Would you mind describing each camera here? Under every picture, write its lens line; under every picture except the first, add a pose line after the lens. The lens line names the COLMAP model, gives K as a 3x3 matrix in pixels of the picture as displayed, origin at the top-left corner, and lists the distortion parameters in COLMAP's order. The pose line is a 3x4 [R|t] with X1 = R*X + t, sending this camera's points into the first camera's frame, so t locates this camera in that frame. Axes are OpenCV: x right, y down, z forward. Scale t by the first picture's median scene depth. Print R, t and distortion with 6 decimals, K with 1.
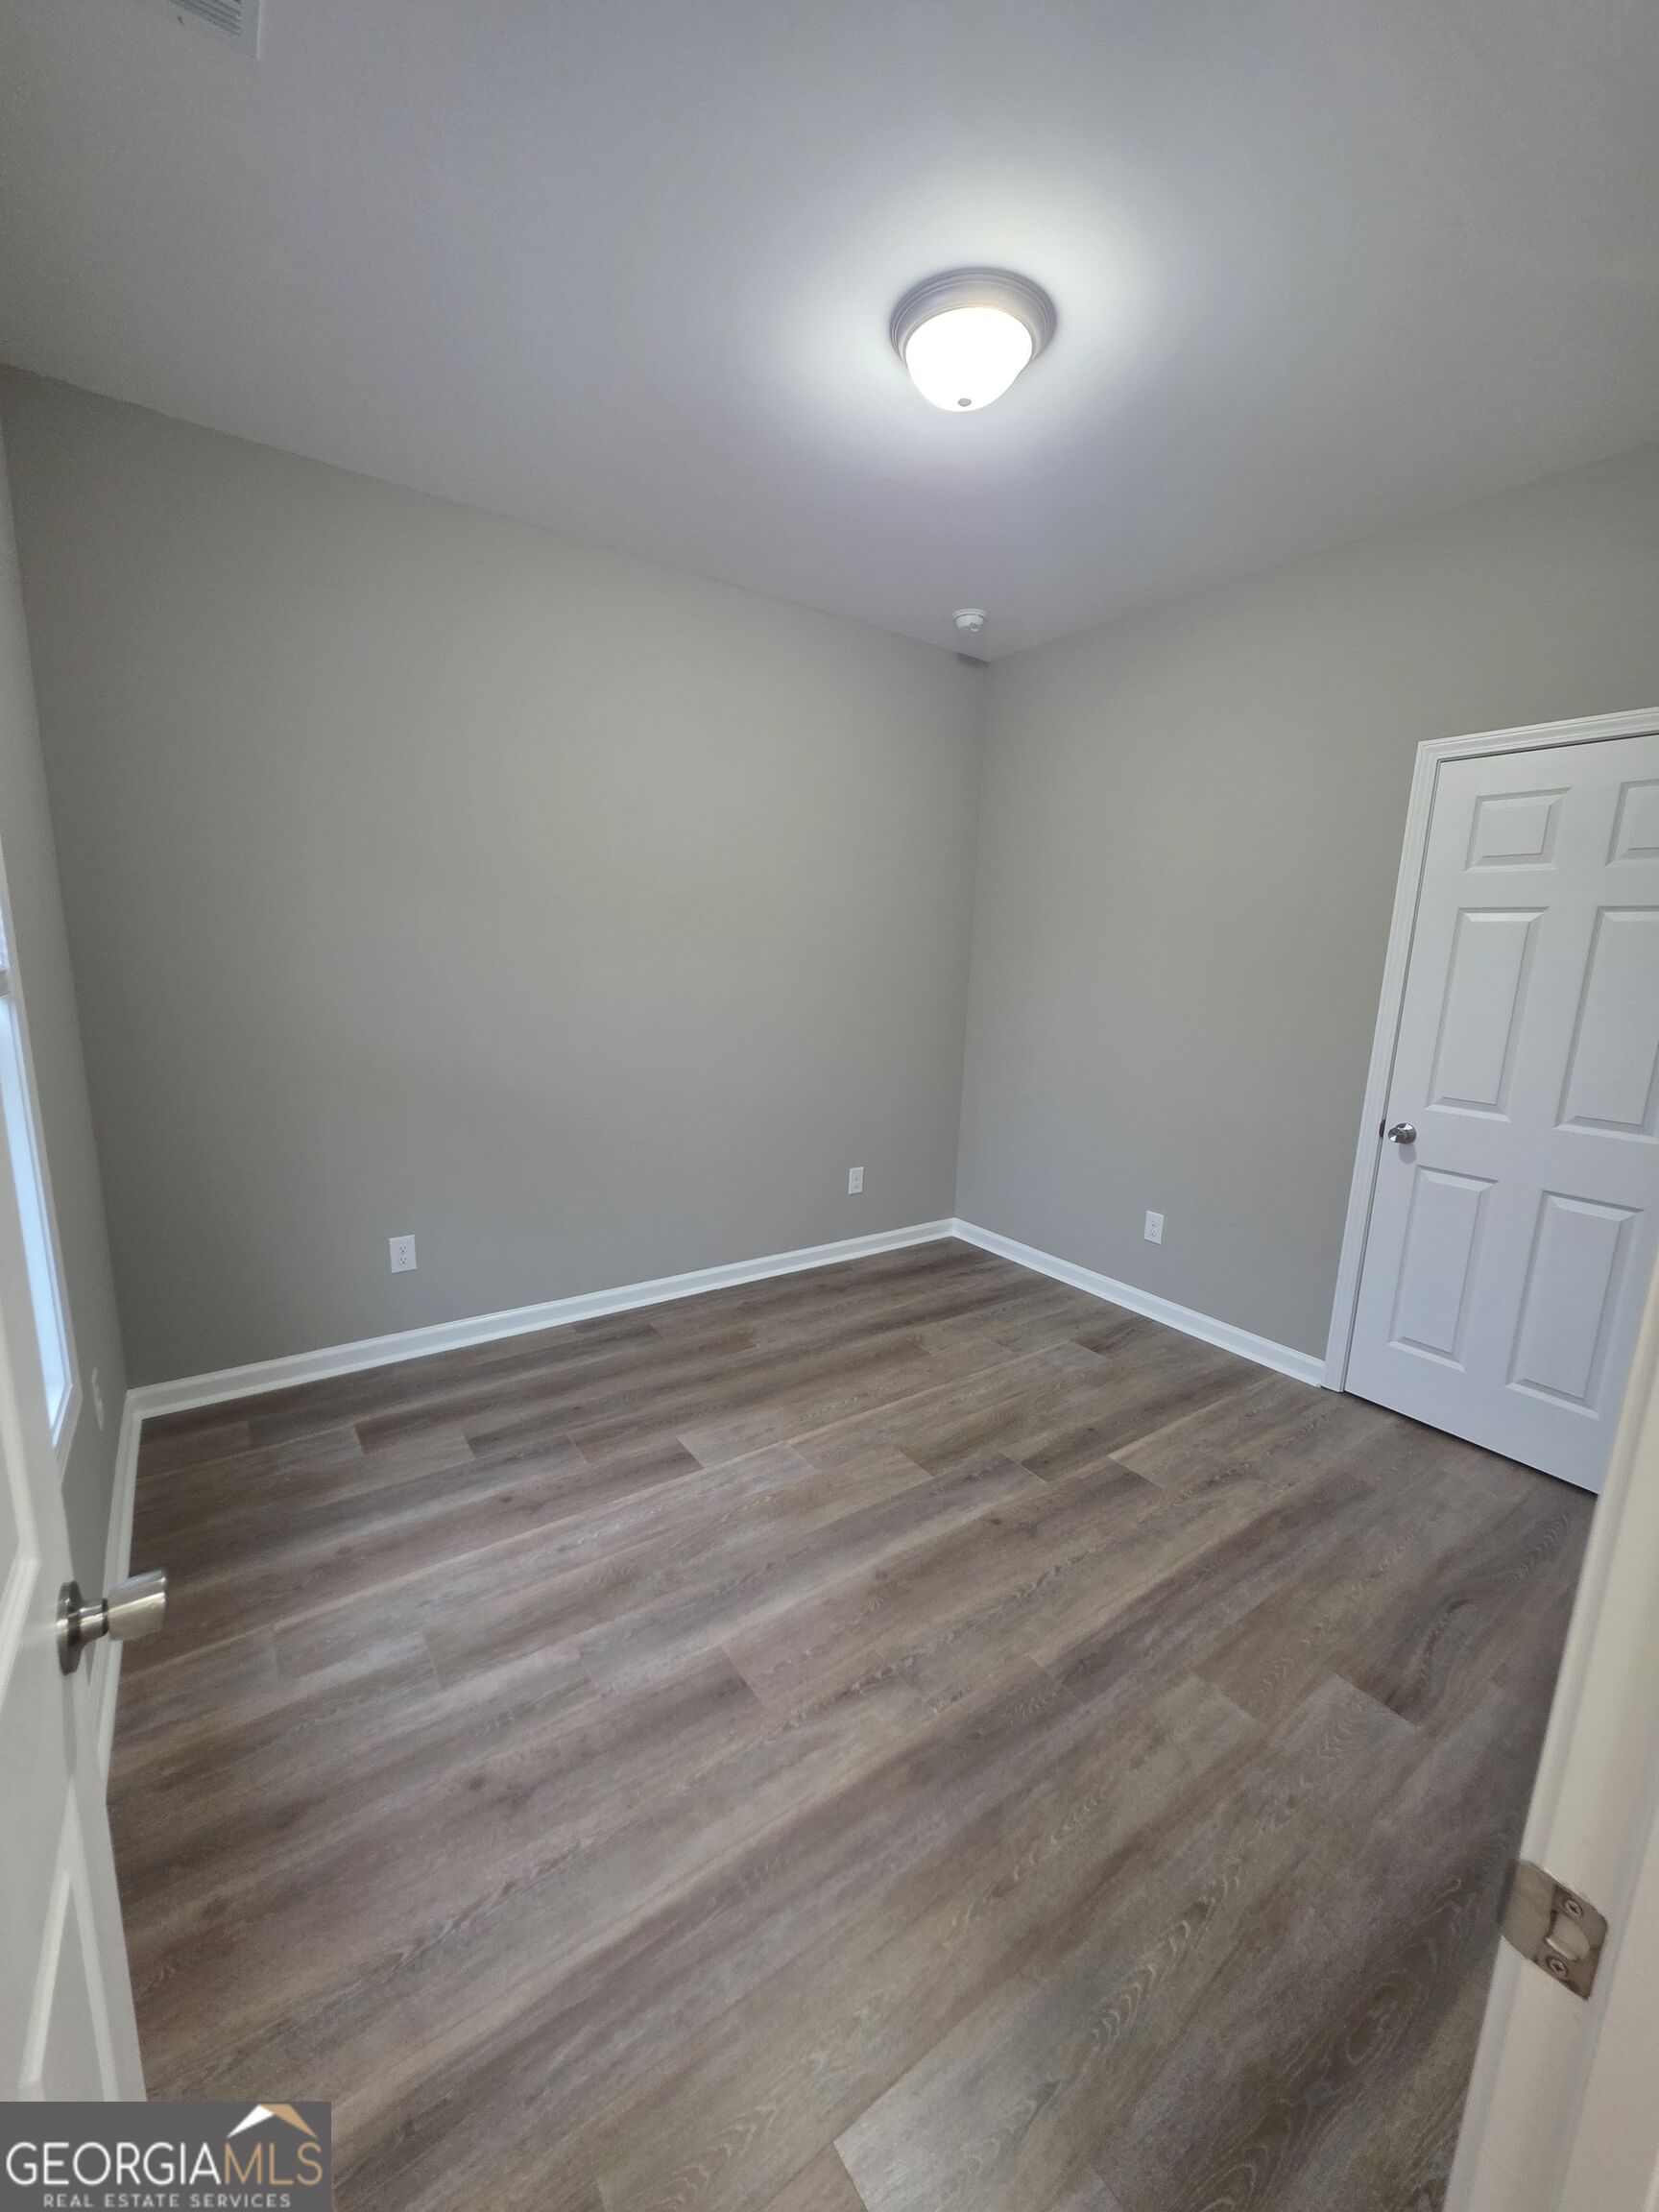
lens RADIAL K [[876.5, 0, 833.1], [0, 876.5, 1111.0], [0, 0, 1]] dist [0.000492, 0.000334]
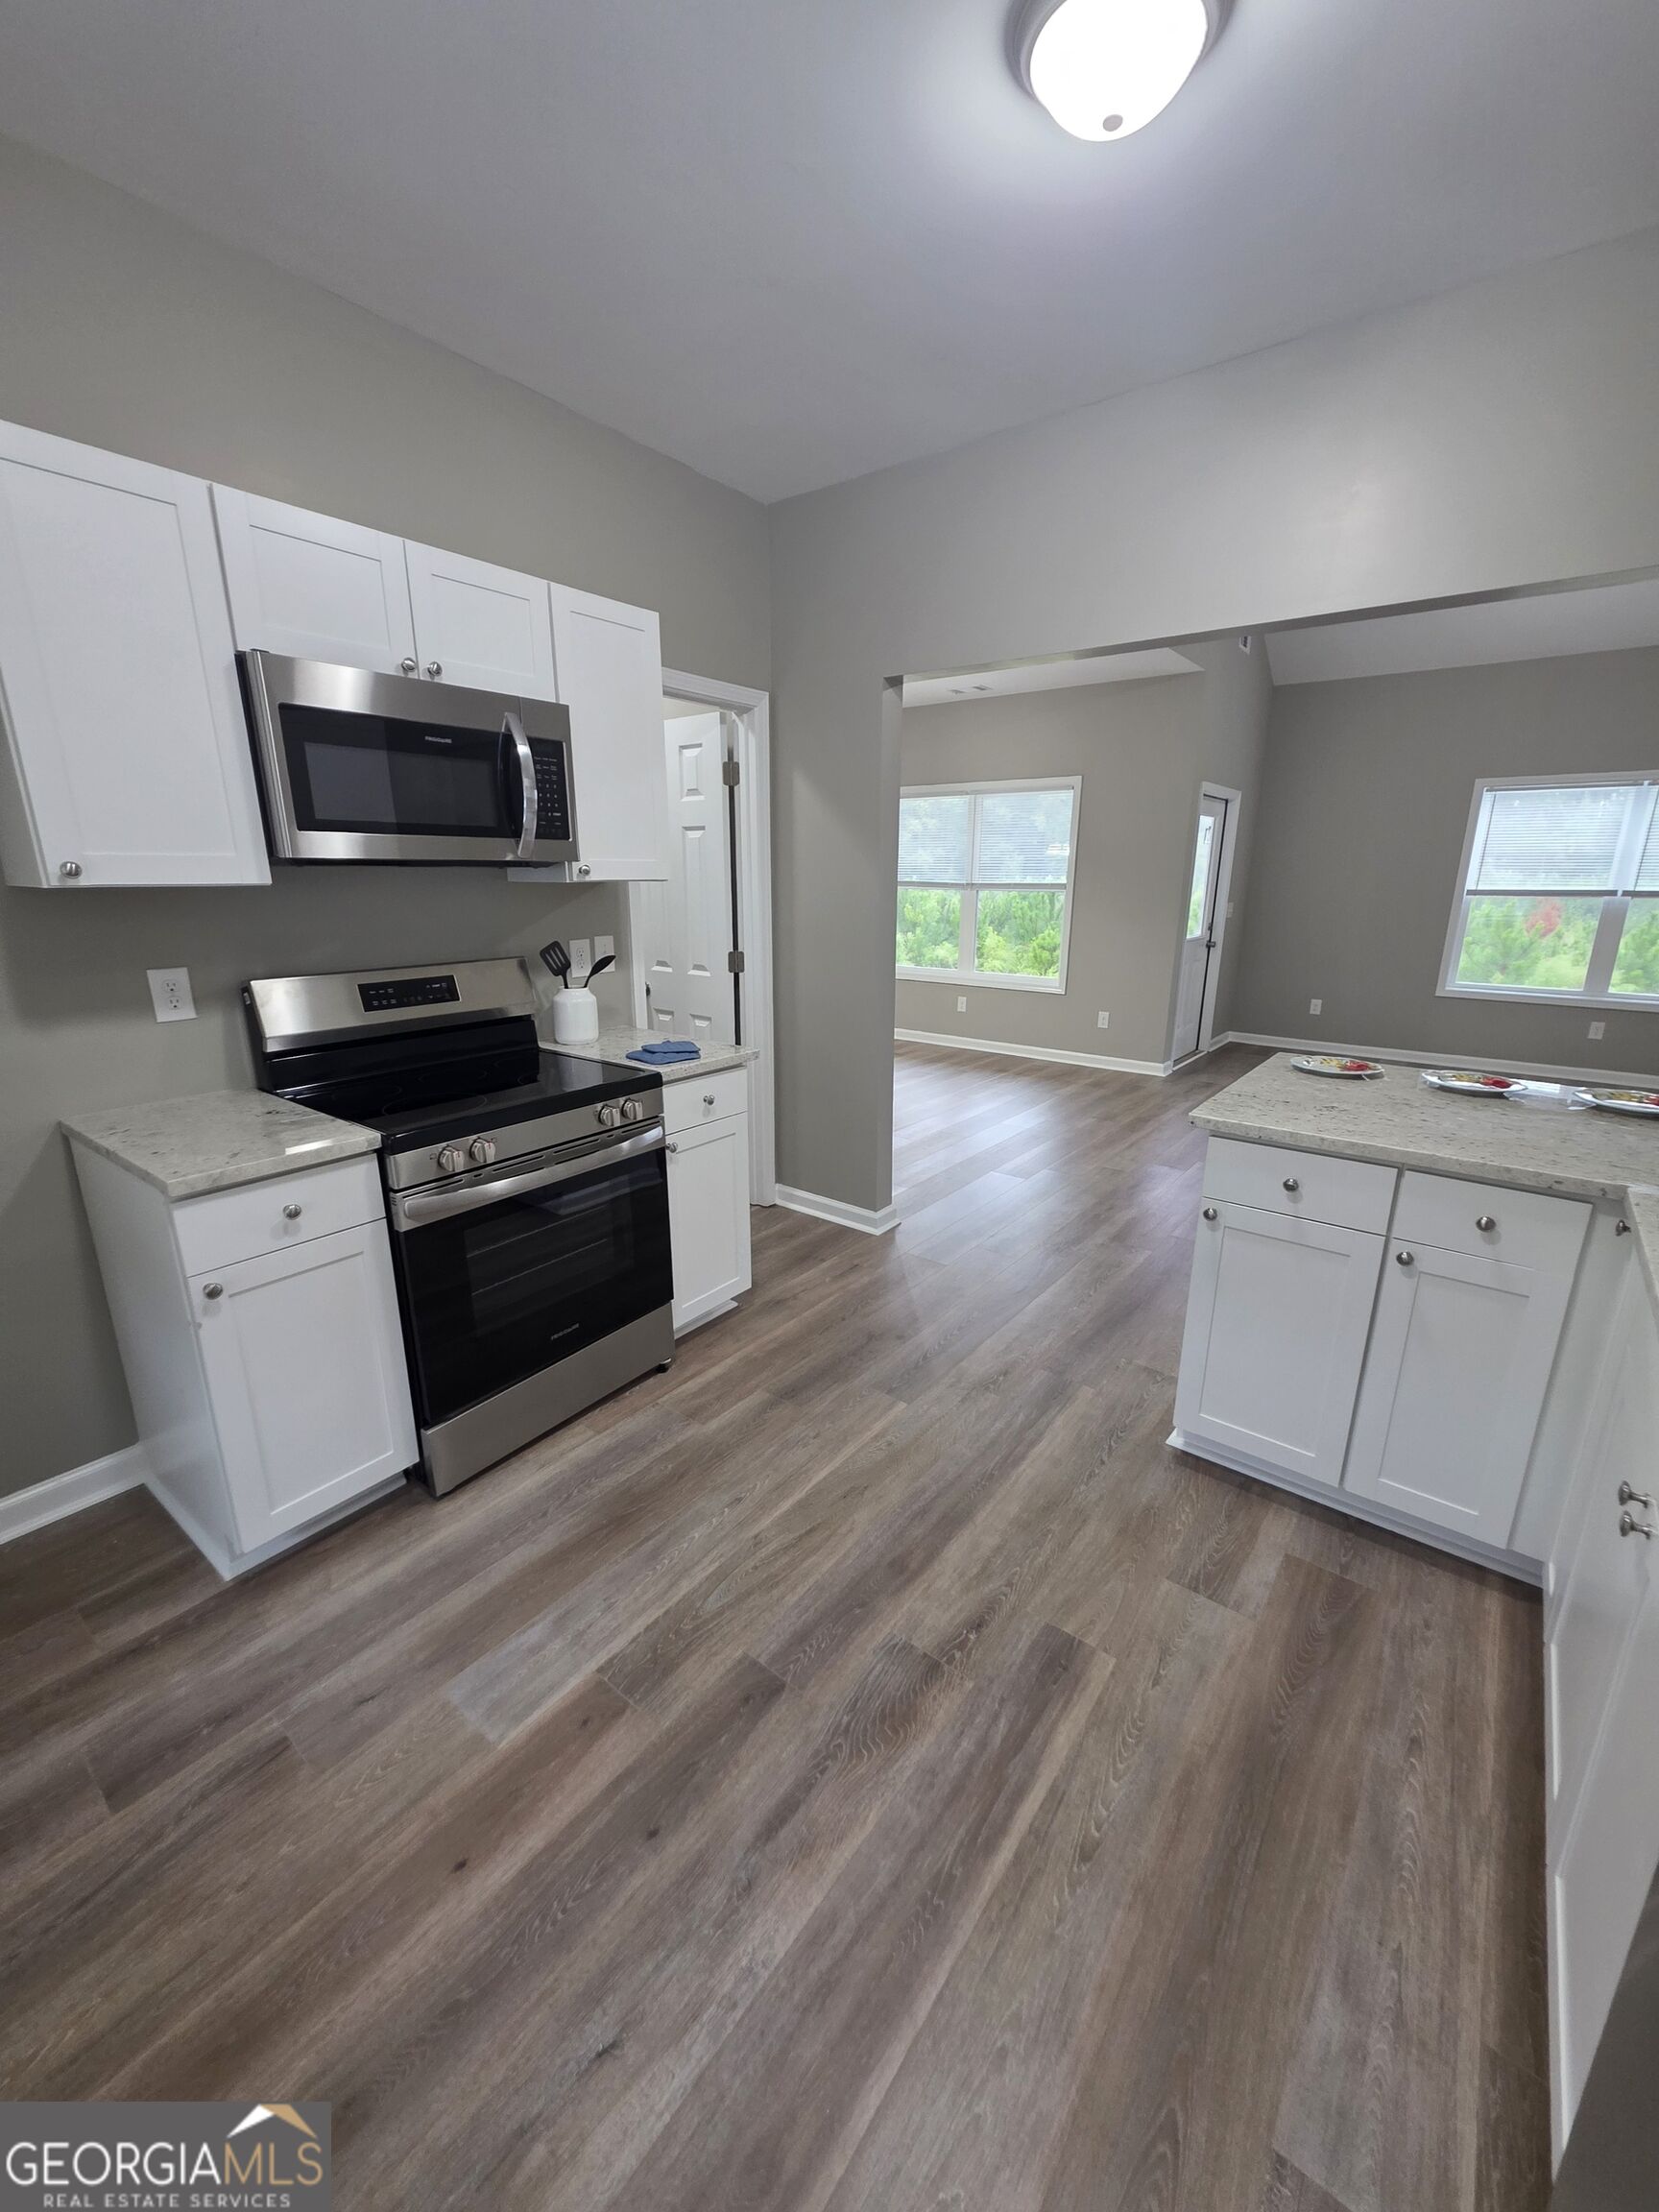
lens RADIAL K [[876.5, 0, 822.1], [0, 876.5, 1105.1], [0, 0, 1]] dist [0.000492, 0.000334]
pose [[-0.958979, 0.031981, -0.281667, 0.133027], [-0.092217, 0.904376, 0.416654, -0.134061], [0.268058, 0.425537, -0.864328, 0.759546]]
